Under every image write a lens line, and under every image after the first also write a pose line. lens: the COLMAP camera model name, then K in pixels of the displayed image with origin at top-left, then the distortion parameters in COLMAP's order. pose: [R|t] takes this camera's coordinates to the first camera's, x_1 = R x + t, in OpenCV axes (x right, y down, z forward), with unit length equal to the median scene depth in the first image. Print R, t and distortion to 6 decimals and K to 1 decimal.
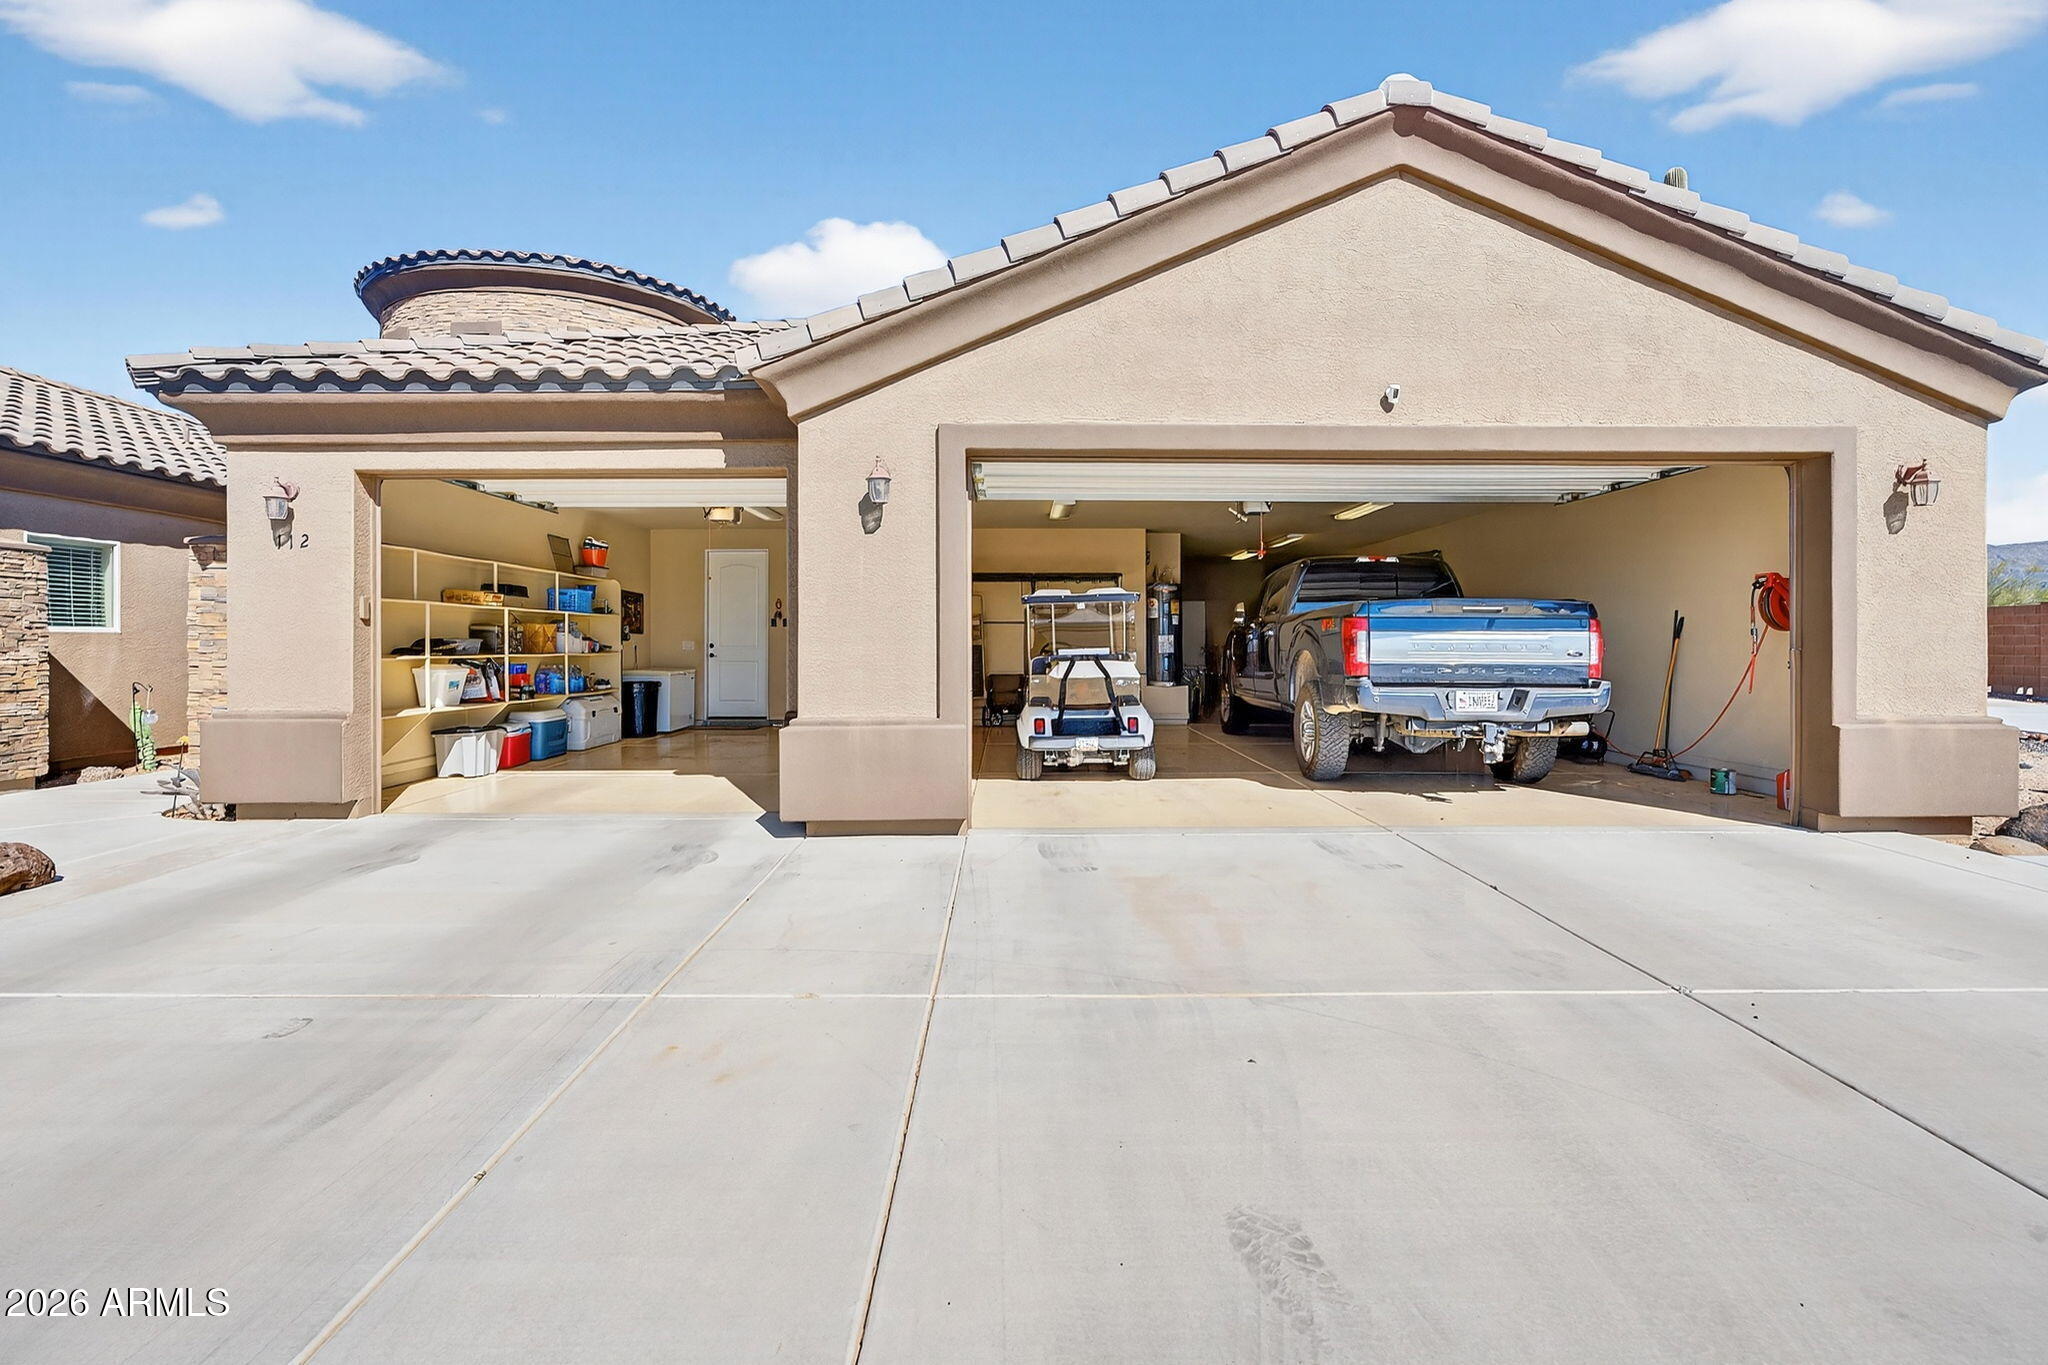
lens RADIAL K [[916.5, 0, 1018.9], [0, 916.5, 679.3], [0, 0, 1]] dist [-0.008587, 0.002926]
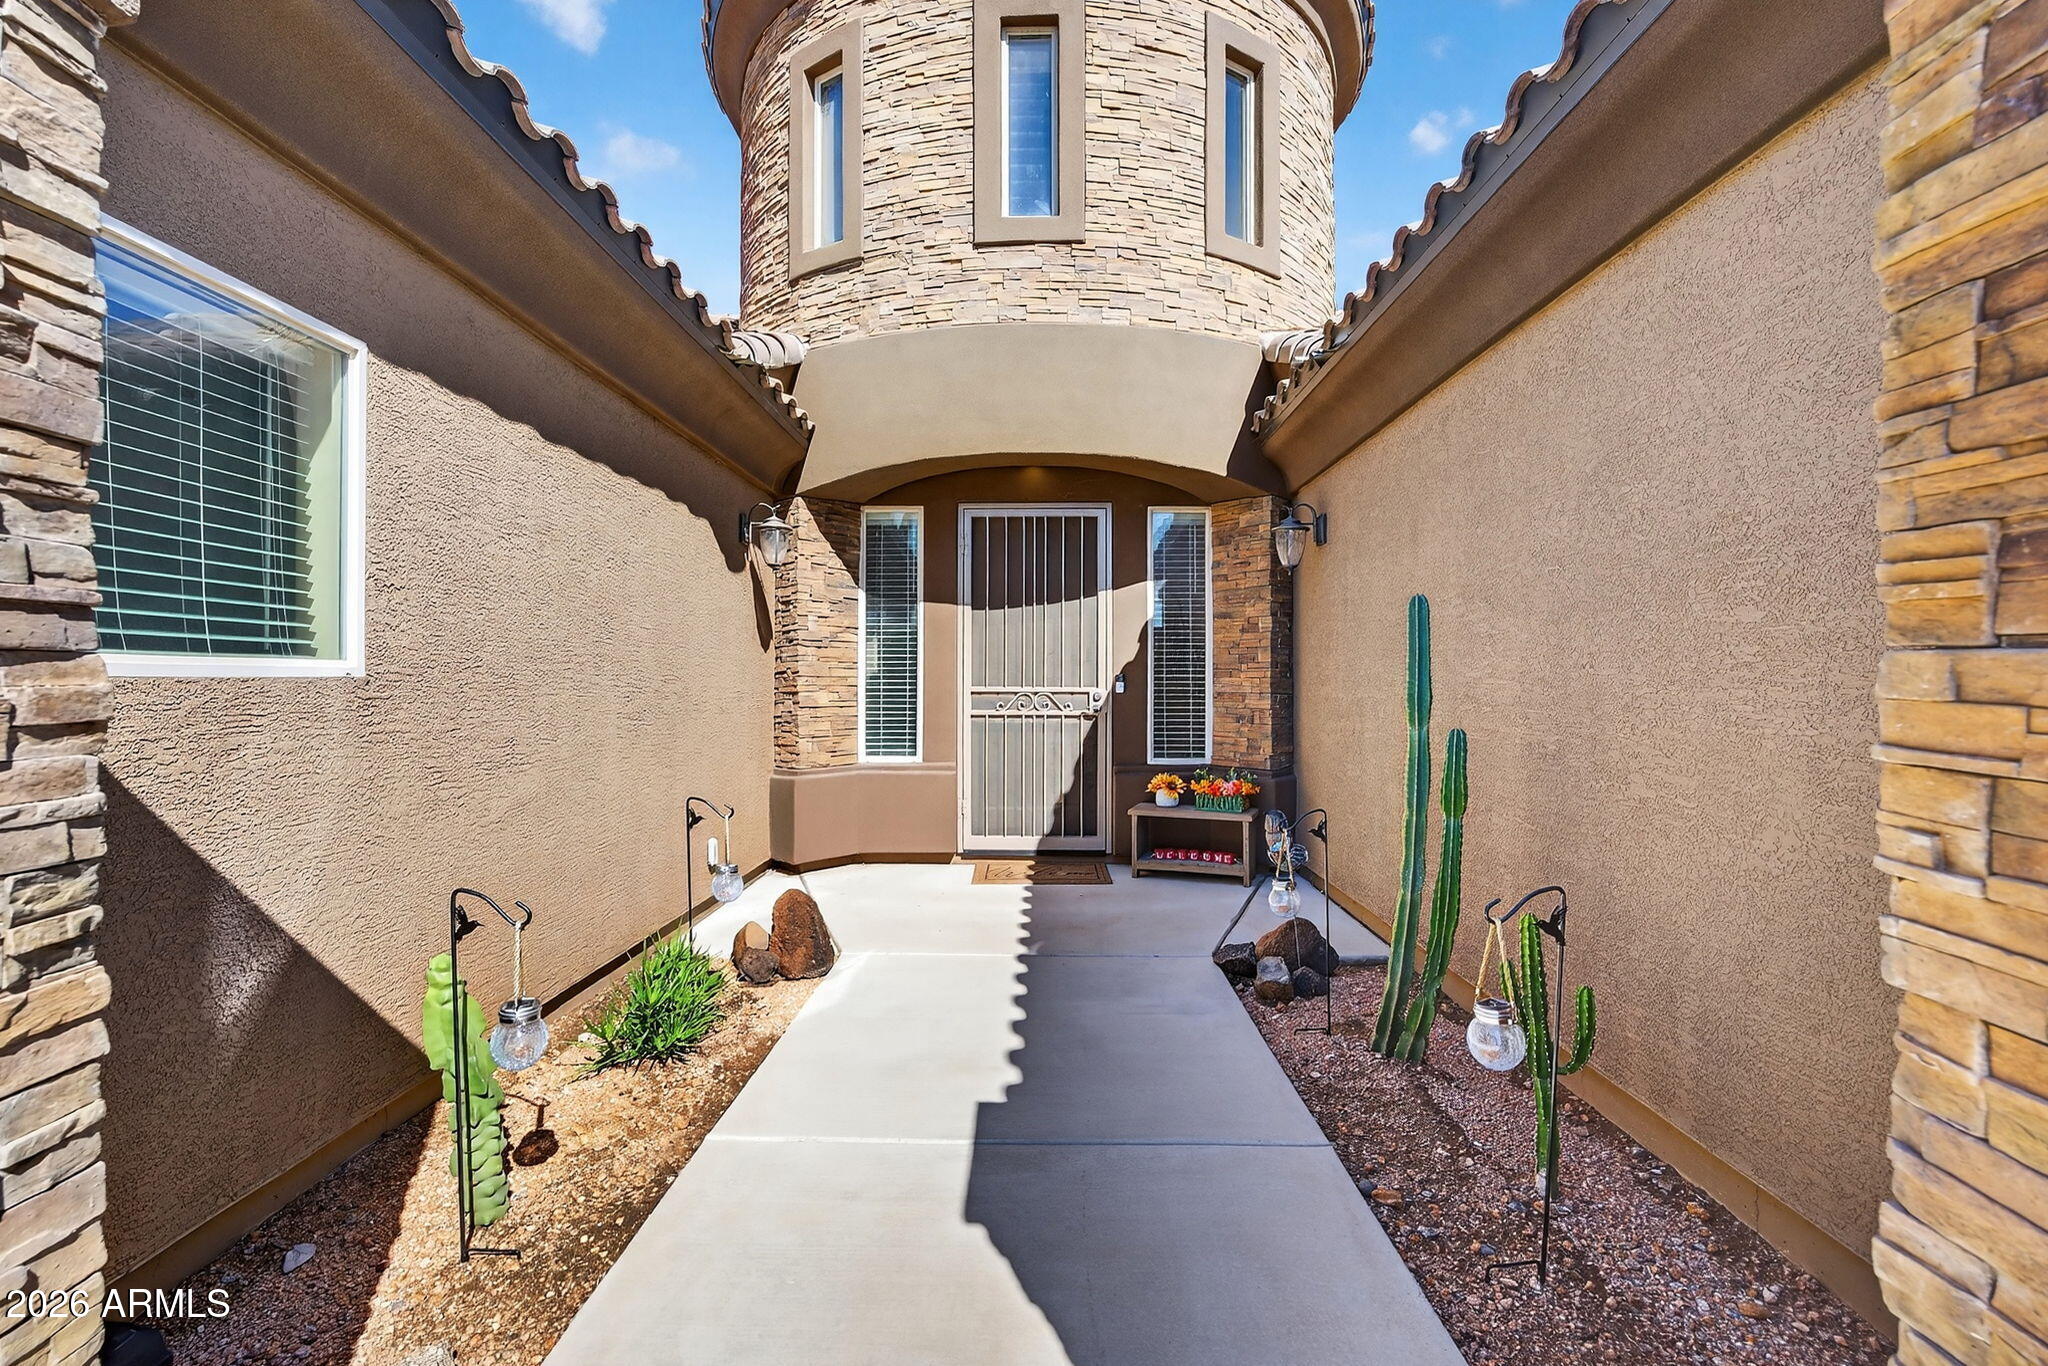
lens RADIAL K [[916.5, 0, 1018.9], [0, 916.5, 679.8], [0, 0, 1]] dist [-0.008587, 0.002926]
pose [[0.999976, -0.005483, 0.004341, -0.820172], [0.005651, 0.999197, -0.039659, -0.040097], [-0.004120, 0.039683, 0.999204, 0.755344]]
